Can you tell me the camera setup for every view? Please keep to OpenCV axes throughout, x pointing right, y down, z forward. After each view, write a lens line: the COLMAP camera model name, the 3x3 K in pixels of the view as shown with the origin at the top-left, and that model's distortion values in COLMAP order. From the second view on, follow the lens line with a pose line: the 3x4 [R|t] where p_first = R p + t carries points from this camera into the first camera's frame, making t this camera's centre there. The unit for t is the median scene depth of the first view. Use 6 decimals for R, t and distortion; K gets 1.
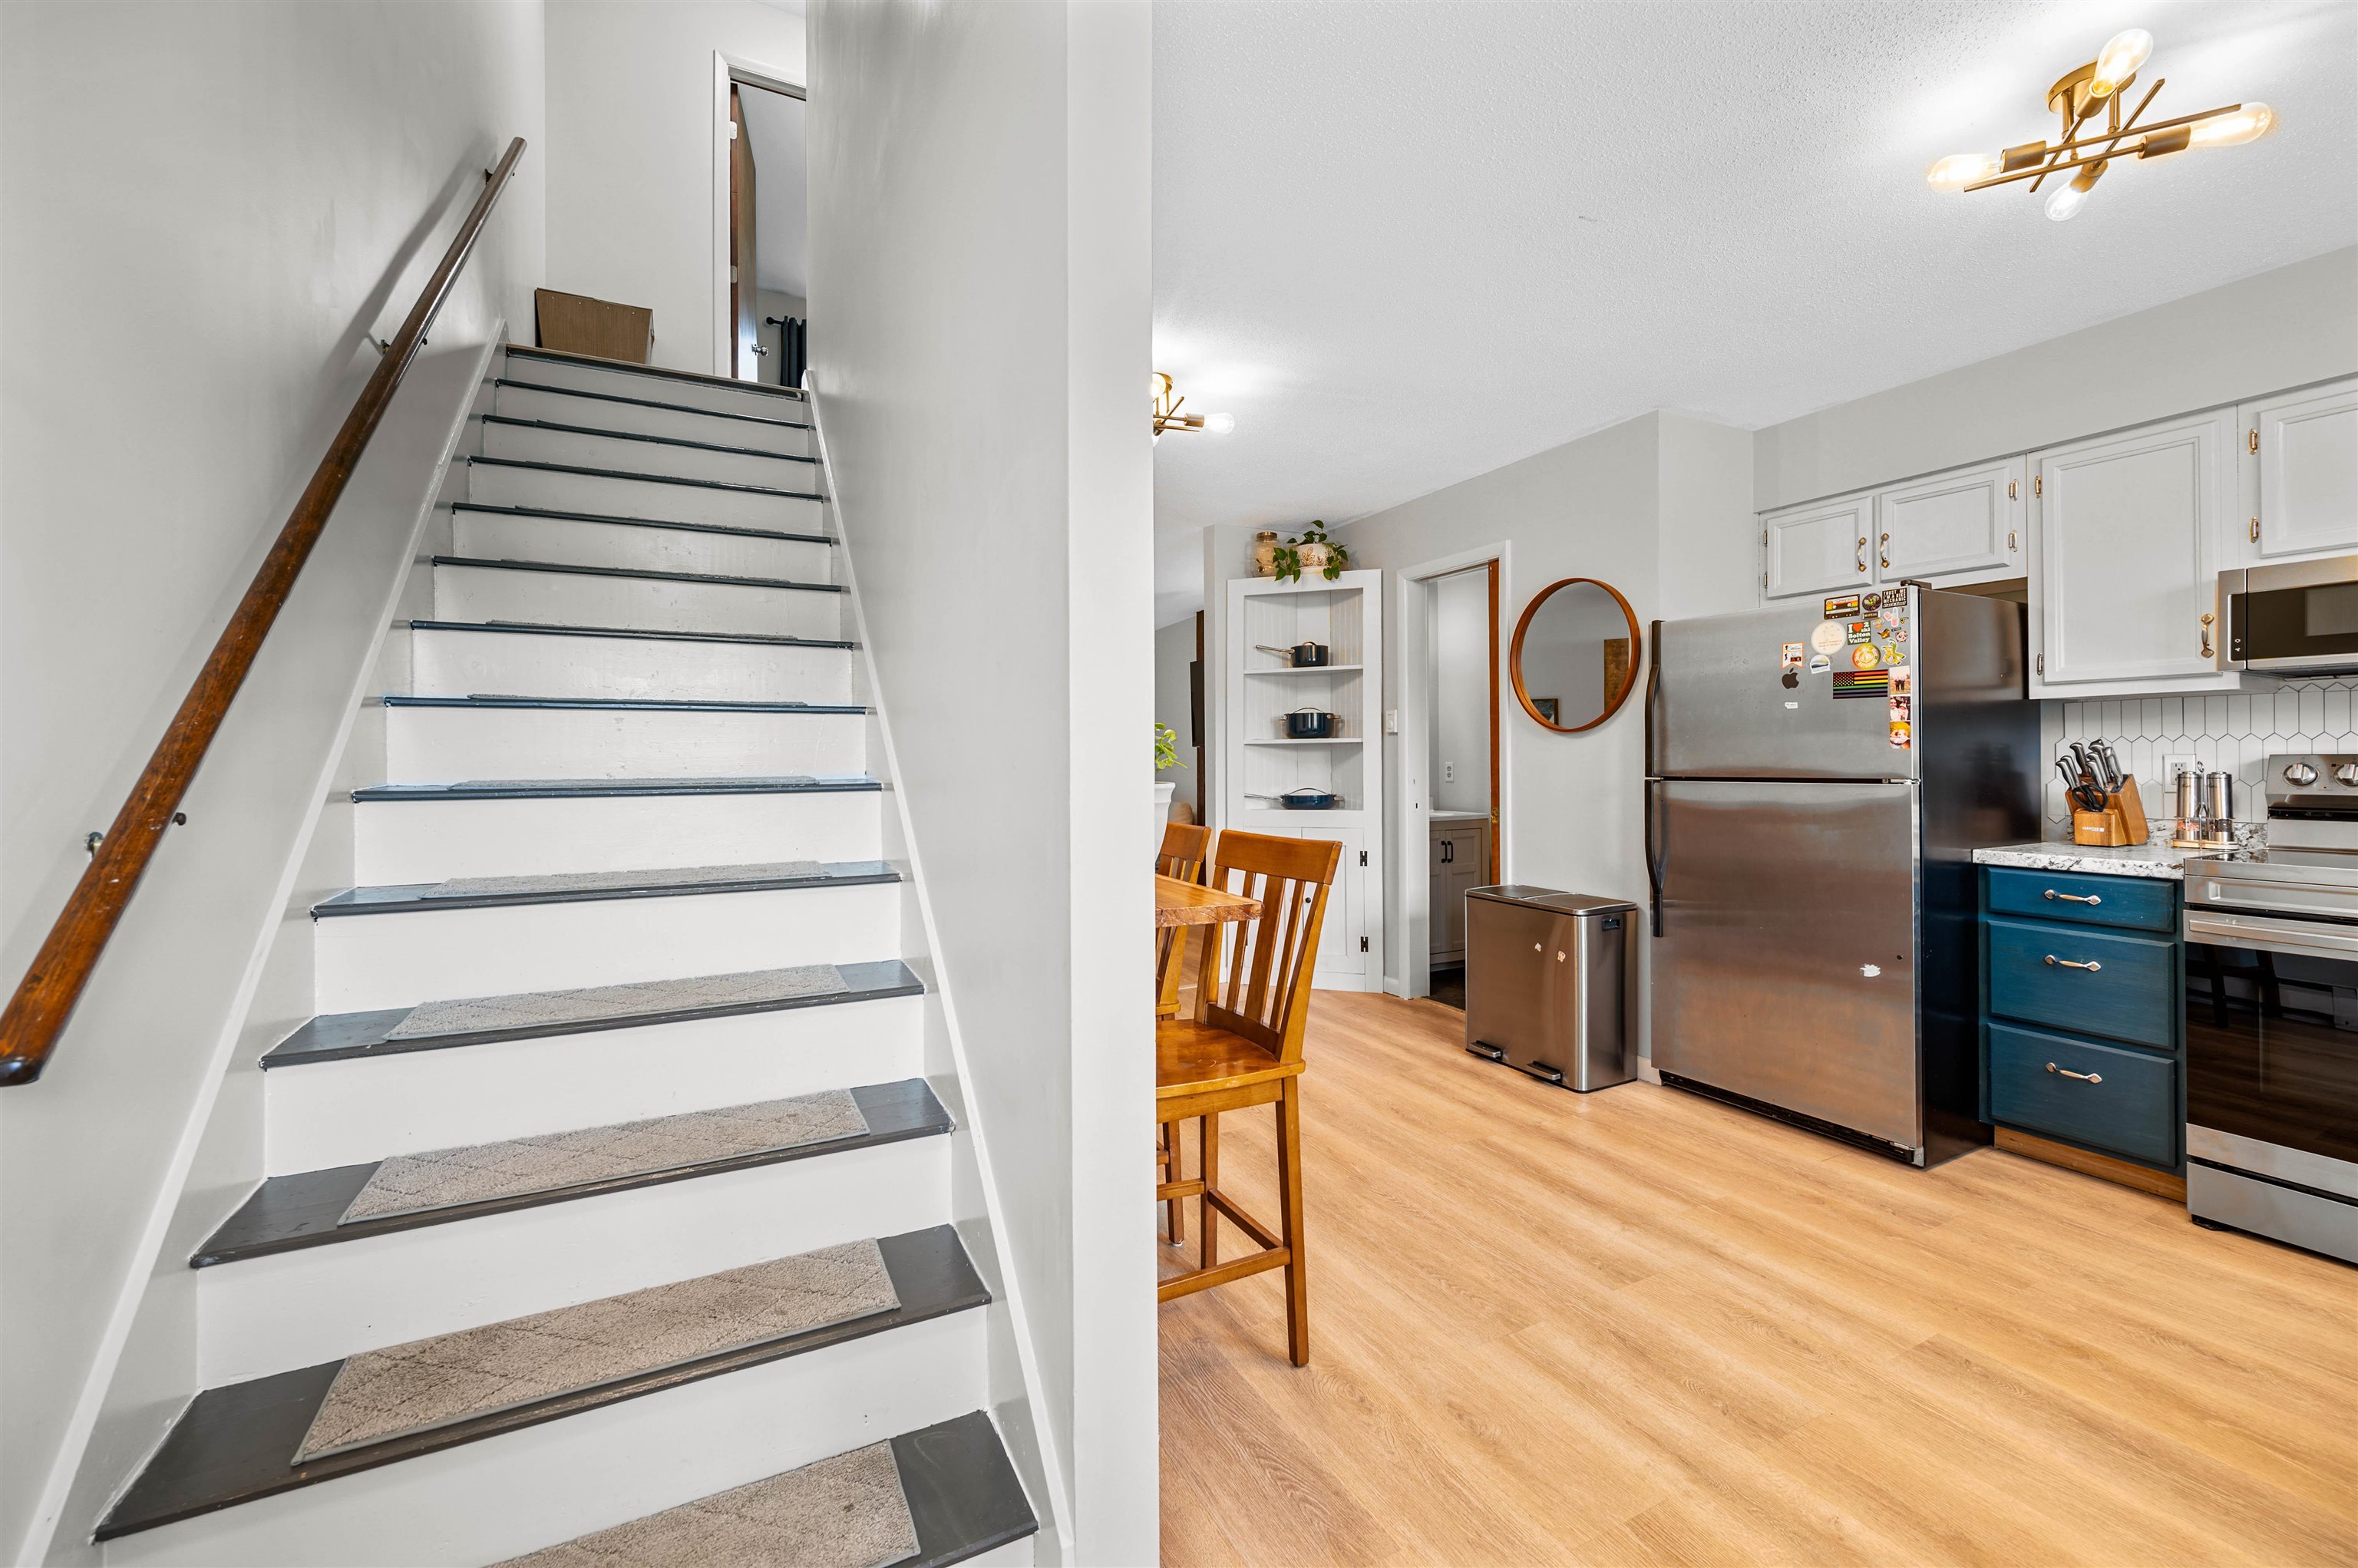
lens RADIAL K [[940.0, 0, 1197.3], [0, 940.0, 763.0], [0, 0, 1]] dist [-0.002140, 0.000255]
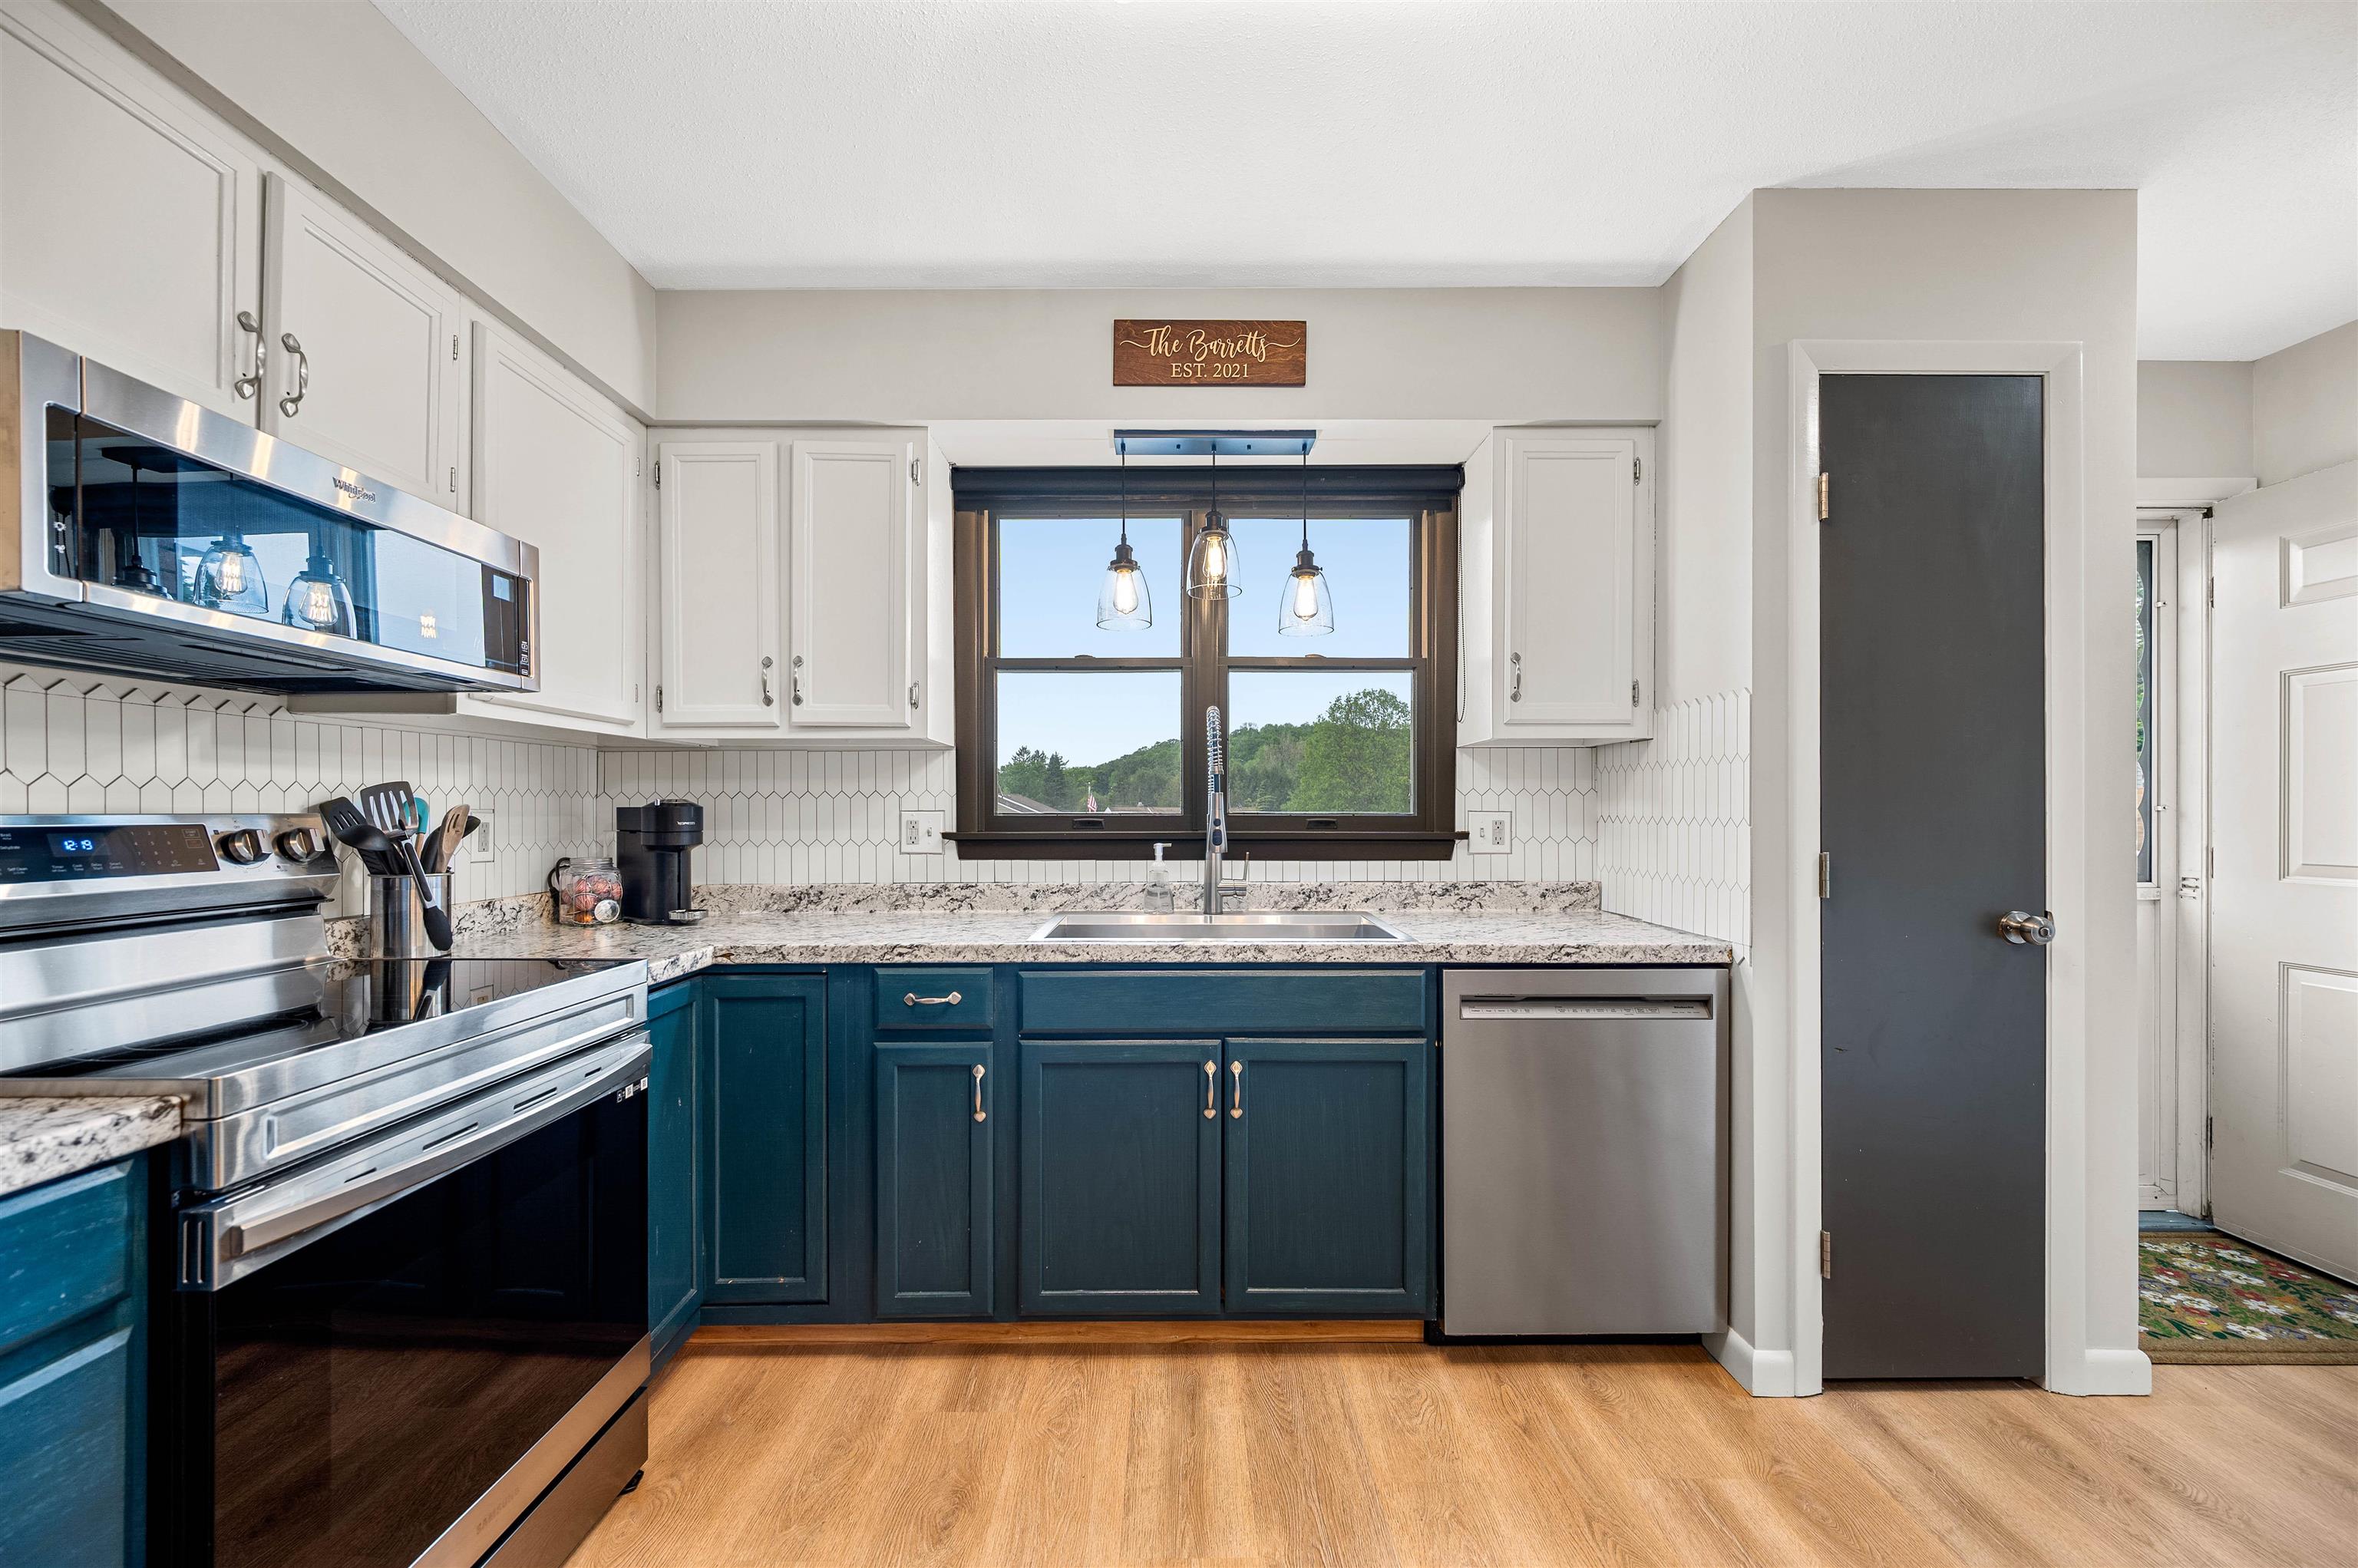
lens RADIAL K [[940.0, 0, 1175.0], [0, 940.0, 812.4], [0, 0, 1]] dist [-0.002140, 0.000255]
pose [[-0.886134, 0.010416, 0.463312, 0.433380], [0.011804, 0.999930, 0.000096, -0.002995], [-0.463279, 0.005554, -0.886195, 0.968523]]
